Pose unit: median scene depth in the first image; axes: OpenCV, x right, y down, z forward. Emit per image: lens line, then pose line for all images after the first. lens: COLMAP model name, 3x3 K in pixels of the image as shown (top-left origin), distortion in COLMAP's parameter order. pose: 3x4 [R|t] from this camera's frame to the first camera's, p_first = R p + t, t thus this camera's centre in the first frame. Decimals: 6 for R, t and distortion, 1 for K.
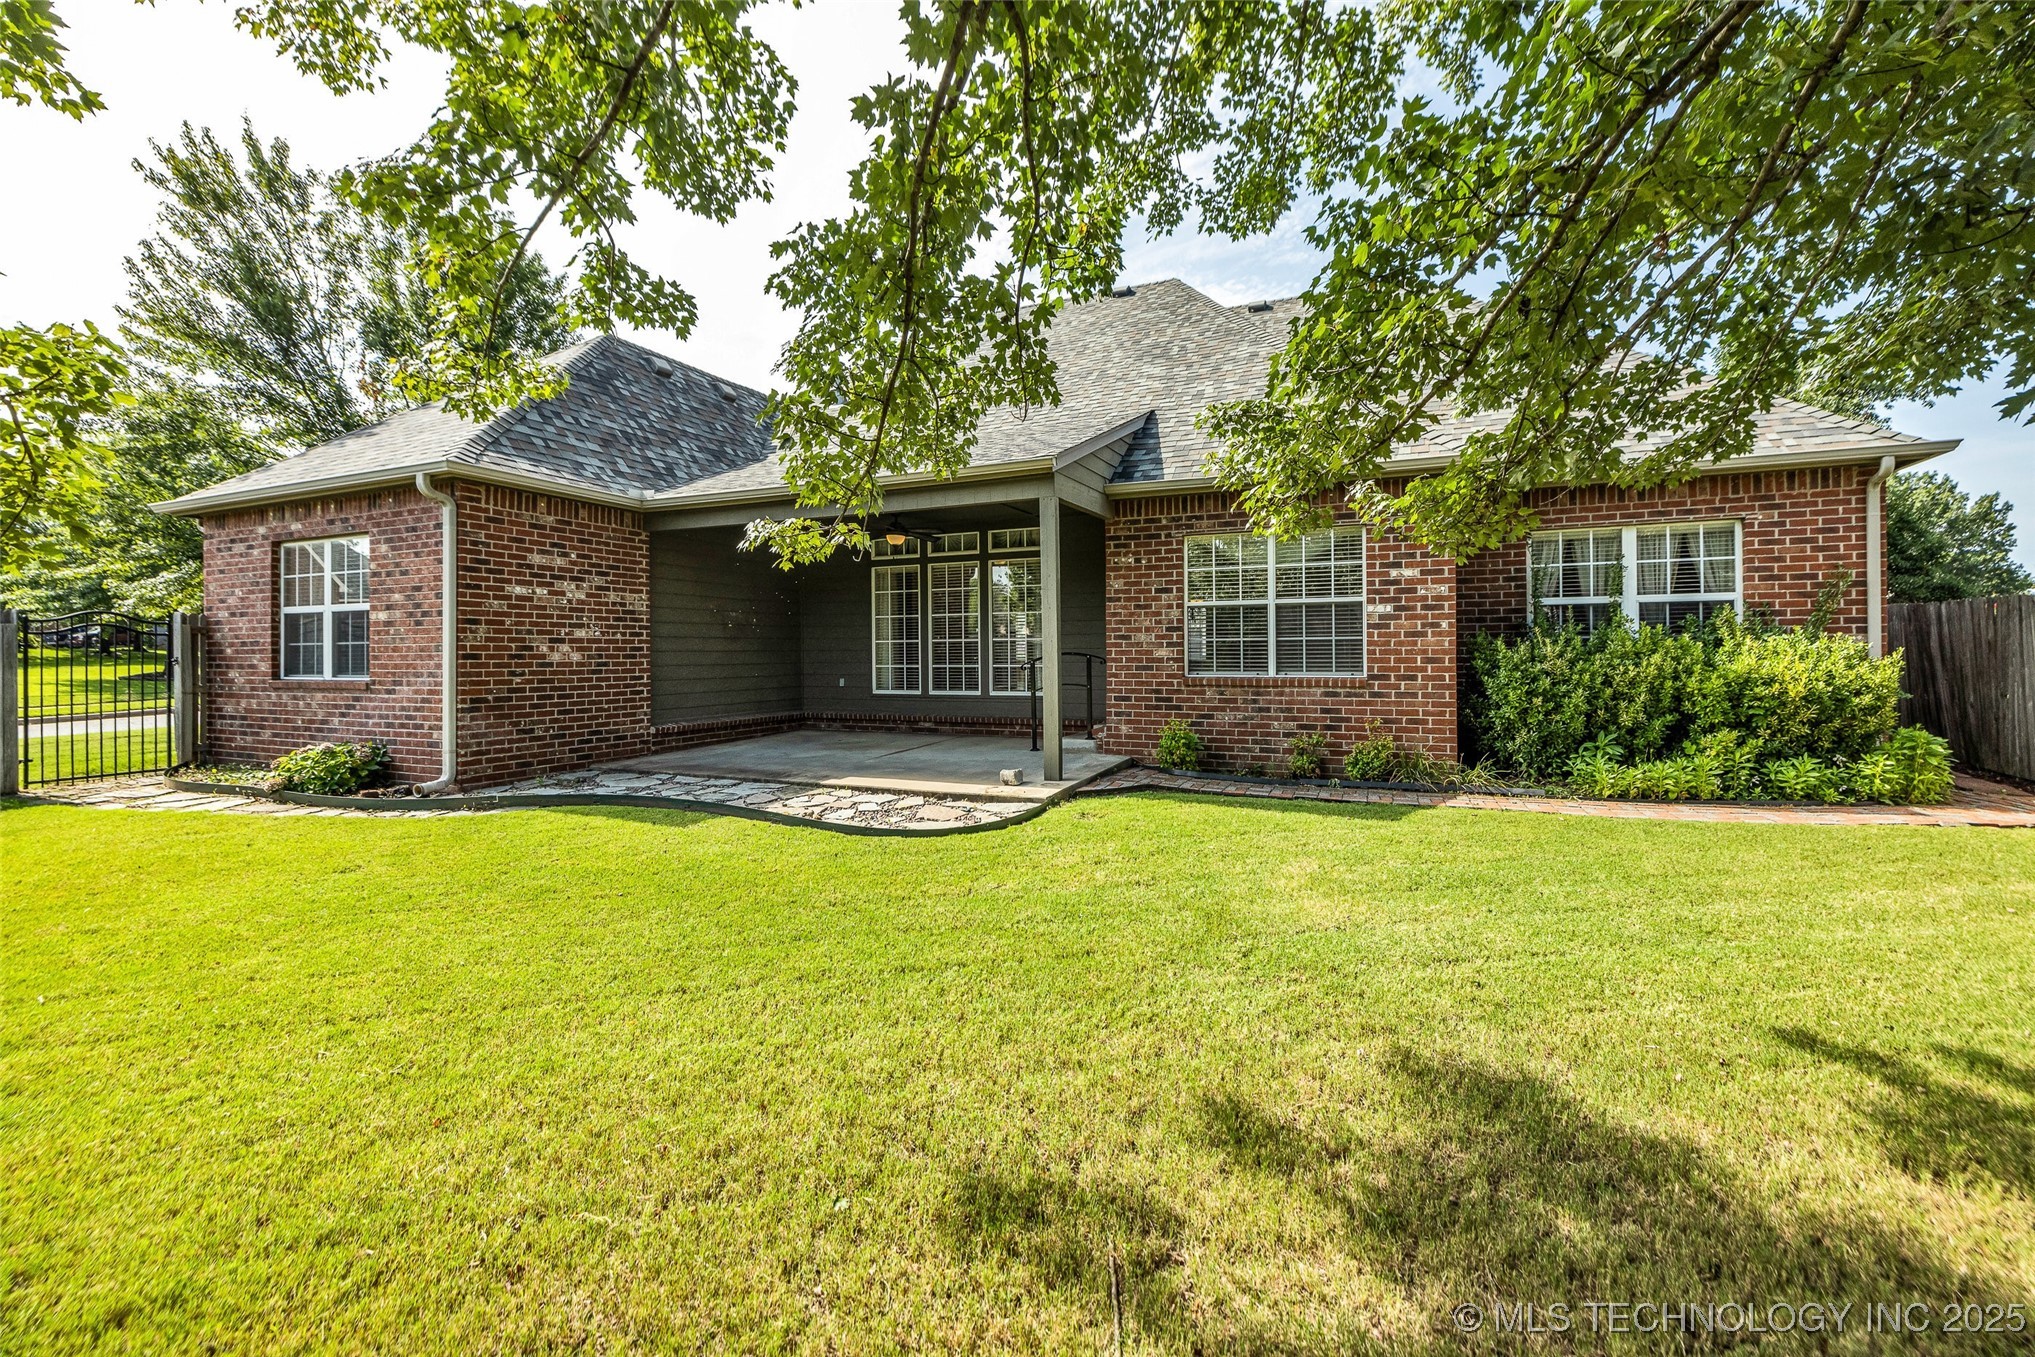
lens RADIAL K [[853.2, 0, 1021.1], [0, 853.2, 649.2], [0, 0, 1]] dist [-0.001549, 0.000006]
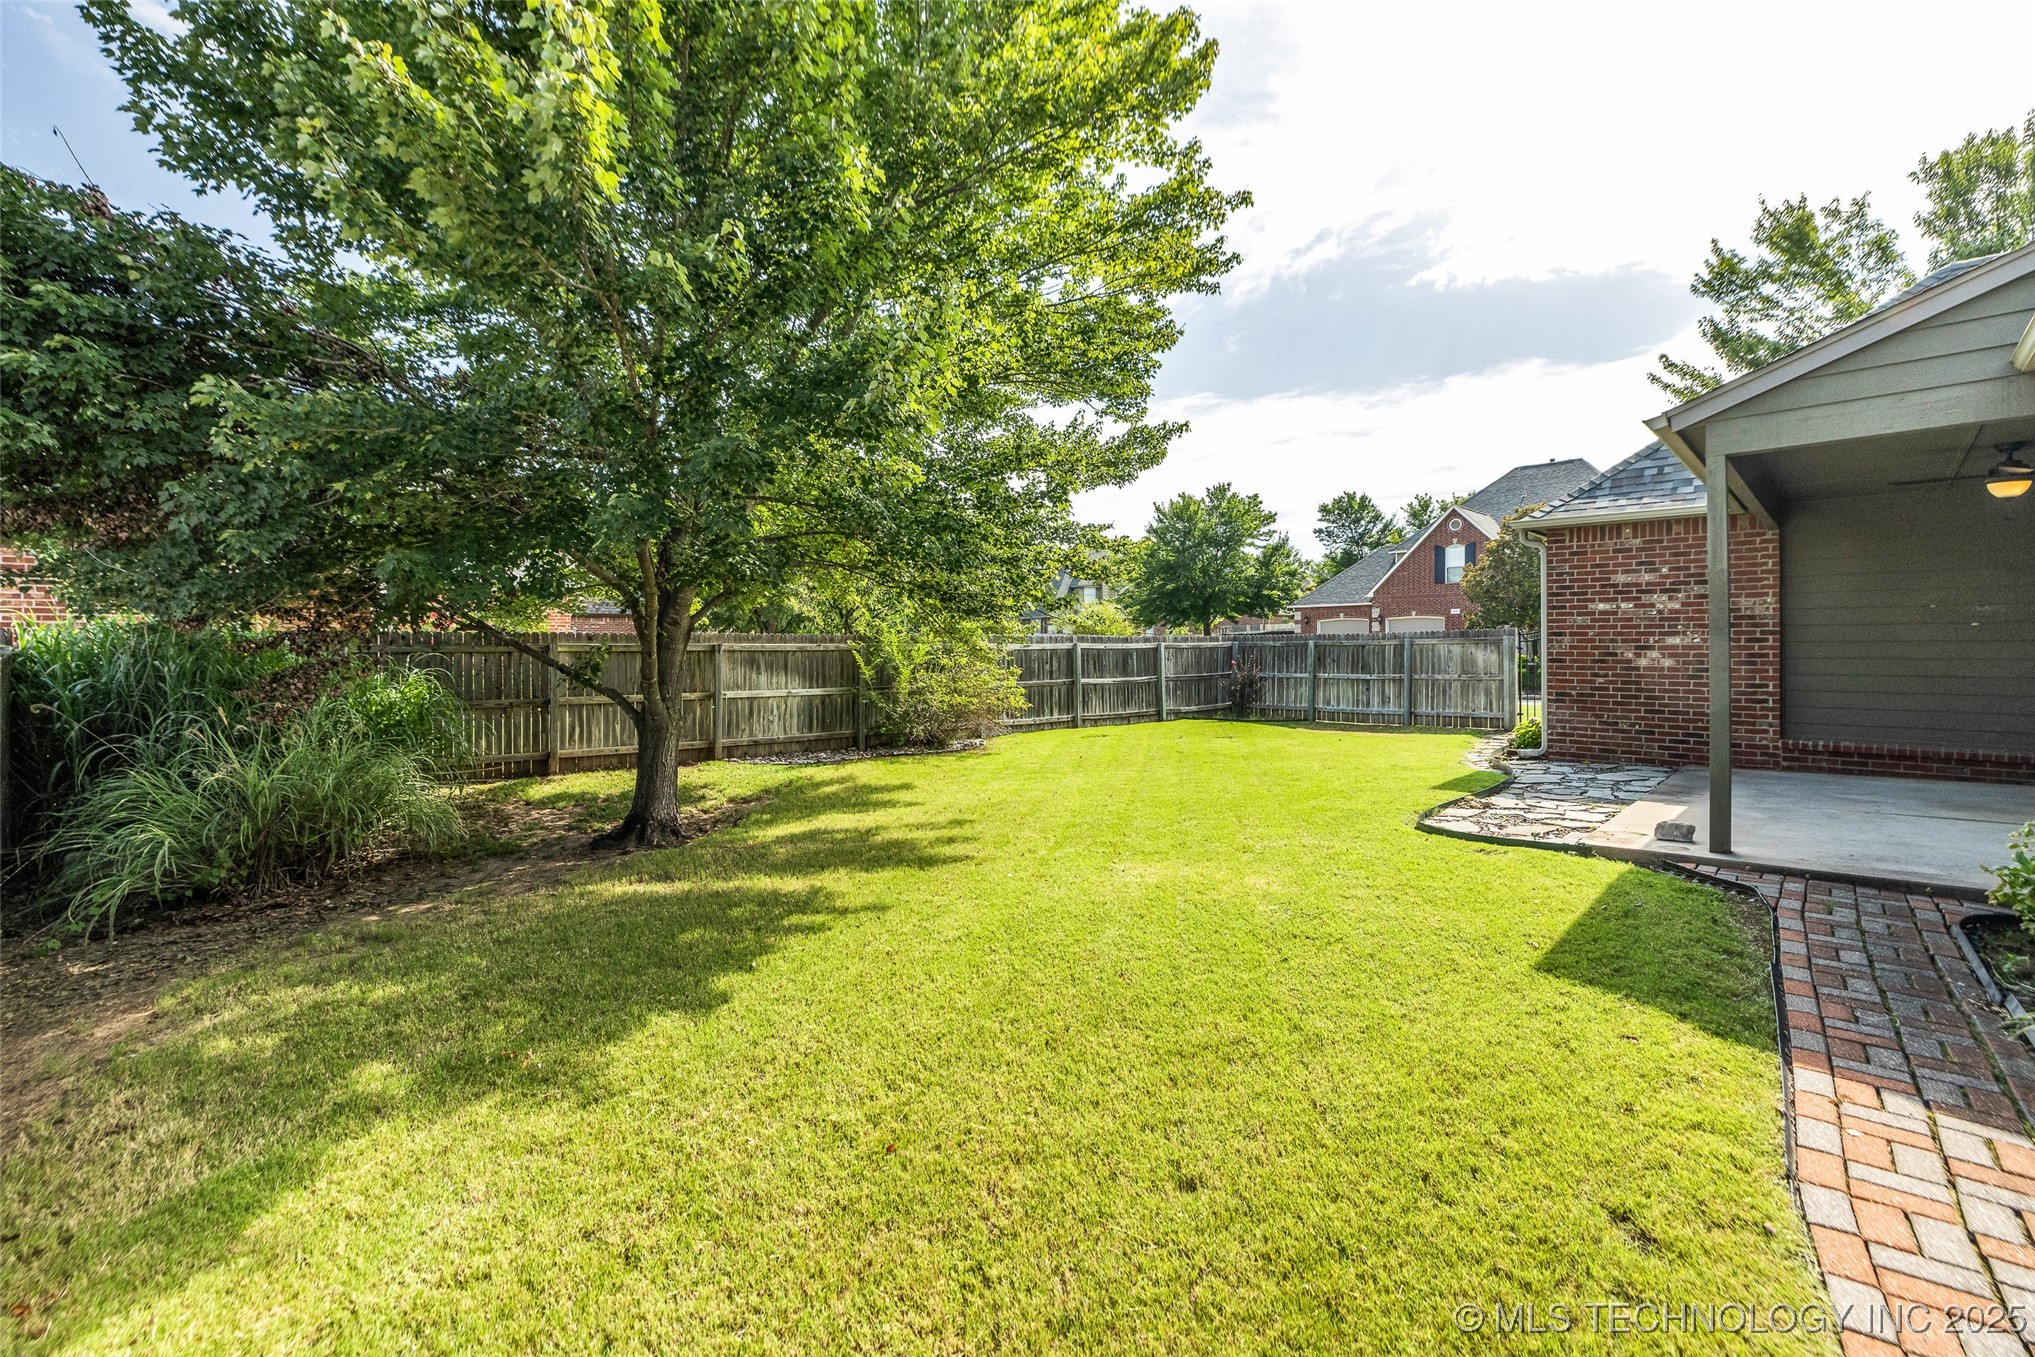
lens RADIAL K [[853.2, 0, 1021.1], [0, 853.2, 649.2], [0, 0, 1]] dist [-0.001549, 0.000006]
pose [[-0.347578, 0.009940, -0.937598, 0.831882], [0.008903, 0.999934, 0.007301, -0.024590], [0.937609, -0.005810, -0.347643, 0.641614]]
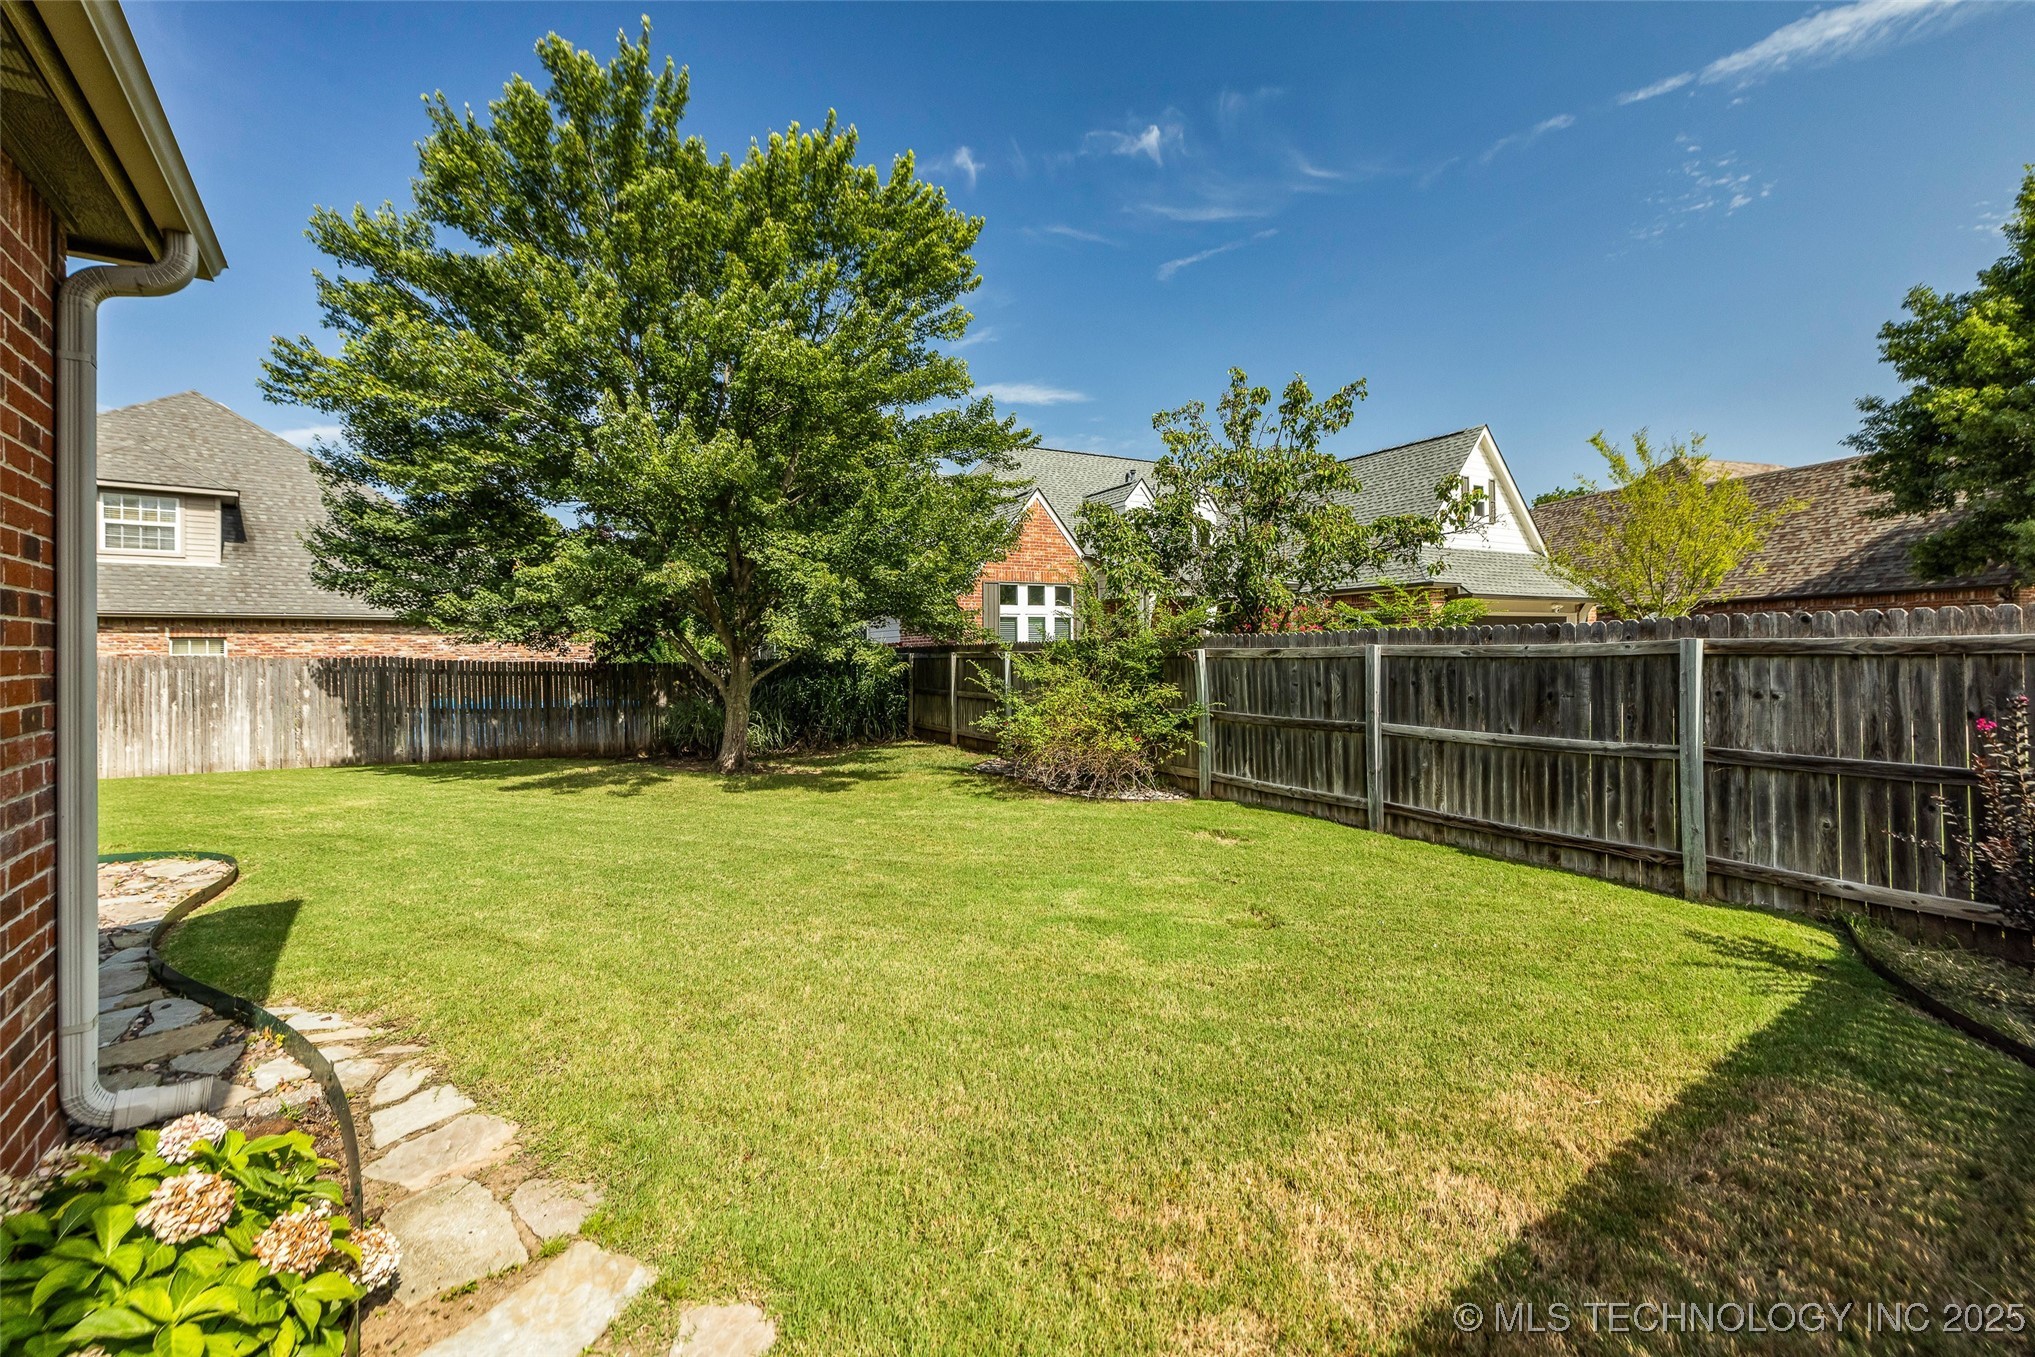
lens RADIAL K [[859.2, 0, 1016.4], [0, 859.2, 643.3], [0, 0, 1]] dist [0.000276, 0.000426]
pose [[-0.867832, 0.023660, 0.496294, -1.085135], [0.017762, 0.999704, -0.016599, -0.015779], [-0.496540, -0.005590, -0.867996, 1.034404]]
